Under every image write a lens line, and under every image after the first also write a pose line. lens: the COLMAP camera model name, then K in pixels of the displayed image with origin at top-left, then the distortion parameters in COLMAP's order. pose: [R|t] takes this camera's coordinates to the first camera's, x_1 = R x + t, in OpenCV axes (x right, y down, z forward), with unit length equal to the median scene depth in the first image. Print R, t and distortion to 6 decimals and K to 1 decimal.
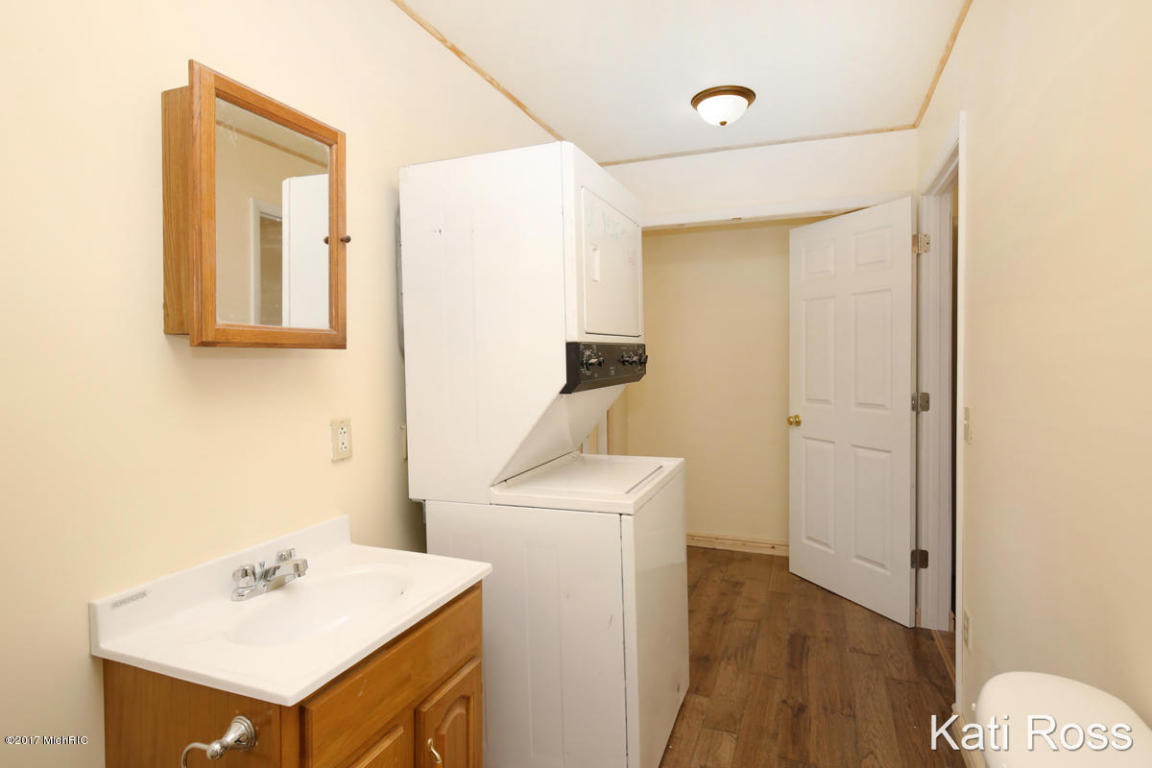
lens RADIAL K [[607.6, 0, 576.8], [0, 607.6, 360.7], [0, 0, 1]] dist [0.001634, 0.000252]
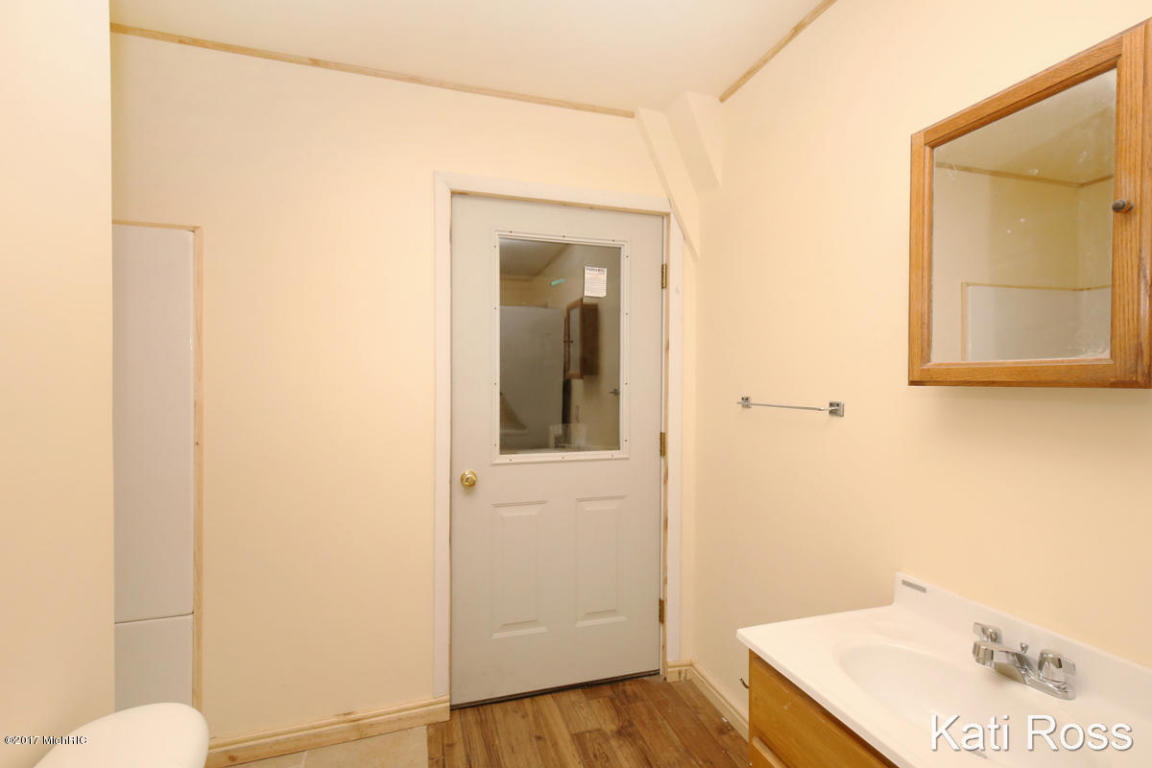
lens RADIAL K [[523.2, 0, 582.1], [0, 523.2, 387.2], [0, 0, 1]] dist [0.001337, -0.000008]
pose [[-0.785040, 0.003767, -0.619434, 0.451366], [-0.010506, 0.999757, 0.019395, -0.031472], [0.619356, 0.021734, -0.784809, 1.351677]]
